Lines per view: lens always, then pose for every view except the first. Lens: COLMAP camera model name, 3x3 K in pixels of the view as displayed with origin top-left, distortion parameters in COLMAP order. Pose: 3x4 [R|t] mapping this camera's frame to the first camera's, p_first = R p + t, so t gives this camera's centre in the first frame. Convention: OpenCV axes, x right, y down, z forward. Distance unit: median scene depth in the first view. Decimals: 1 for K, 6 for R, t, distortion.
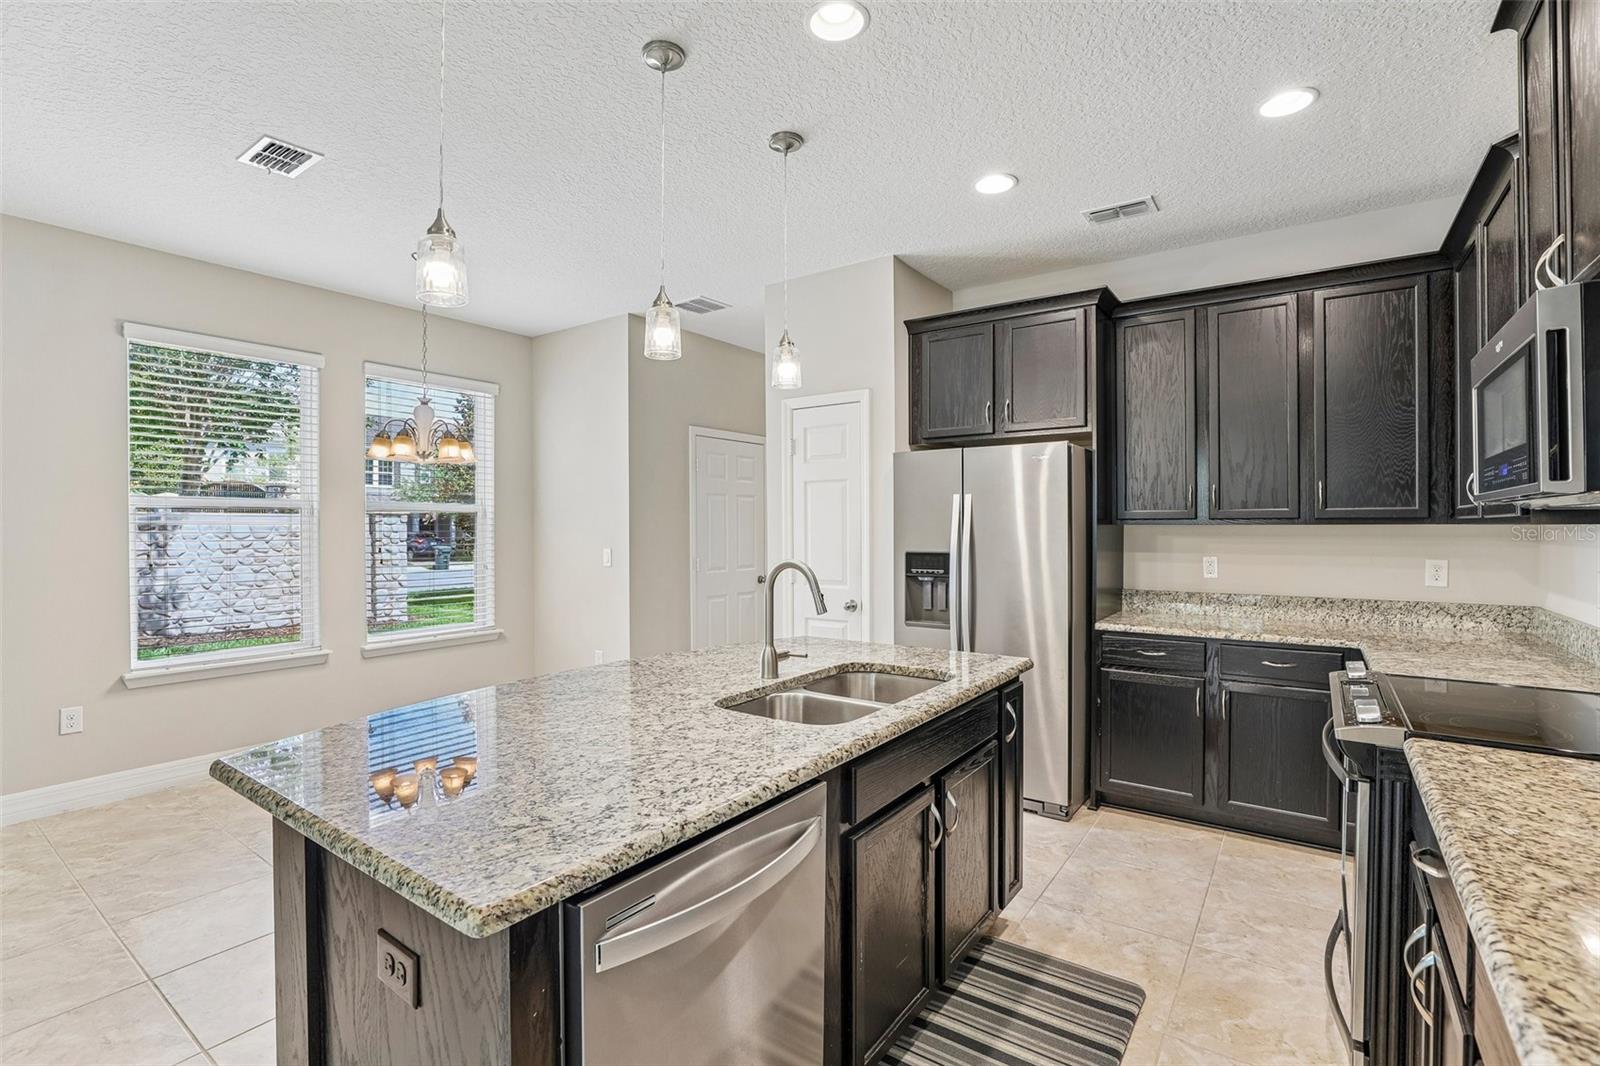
lens RADIAL K [[704.8, 0, 801.9], [0, 704.8, 525.3], [0, 0, 1]] dist [-0.026611, 0.003378]
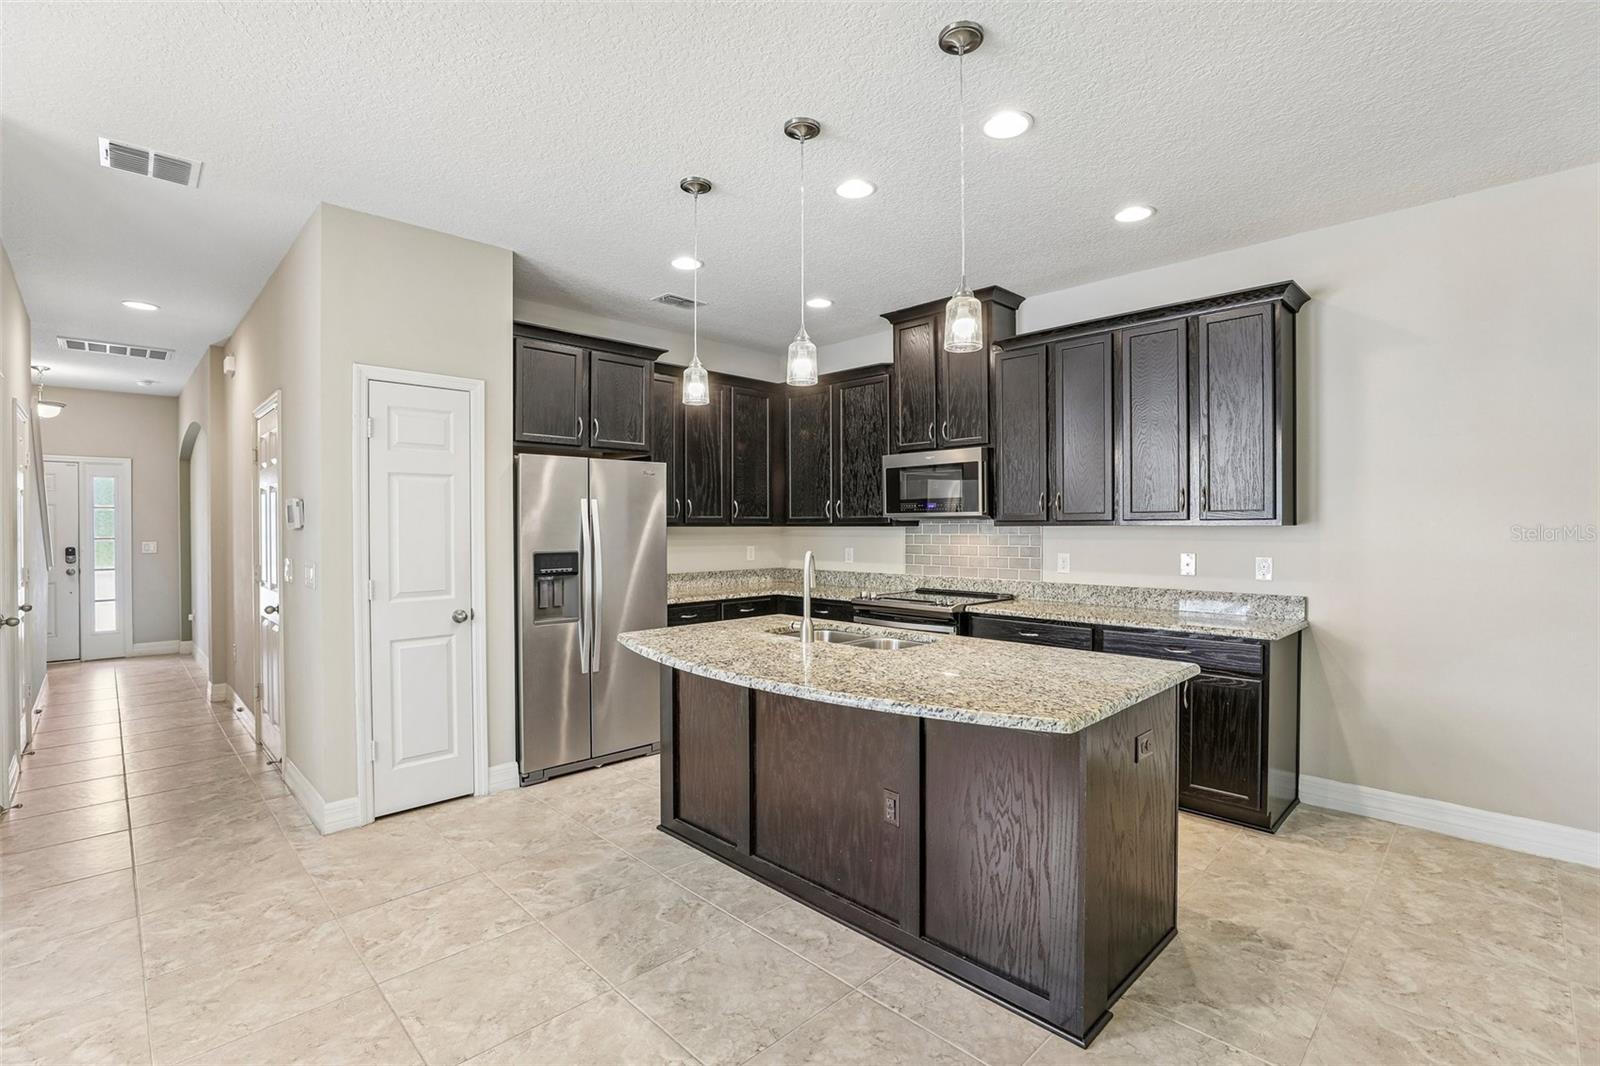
lens RADIAL K [[704.8, 0, 796.5], [0, 704.8, 530.4], [0, 0, 1]] dist [-0.026611, 0.003378]
pose [[0.209269, -0.002854, 0.977854, -0.784273], [-0.001958, 0.999993, 0.003337, 0.001208], [-0.977856, -0.002613, 0.209262, 0.431202]]
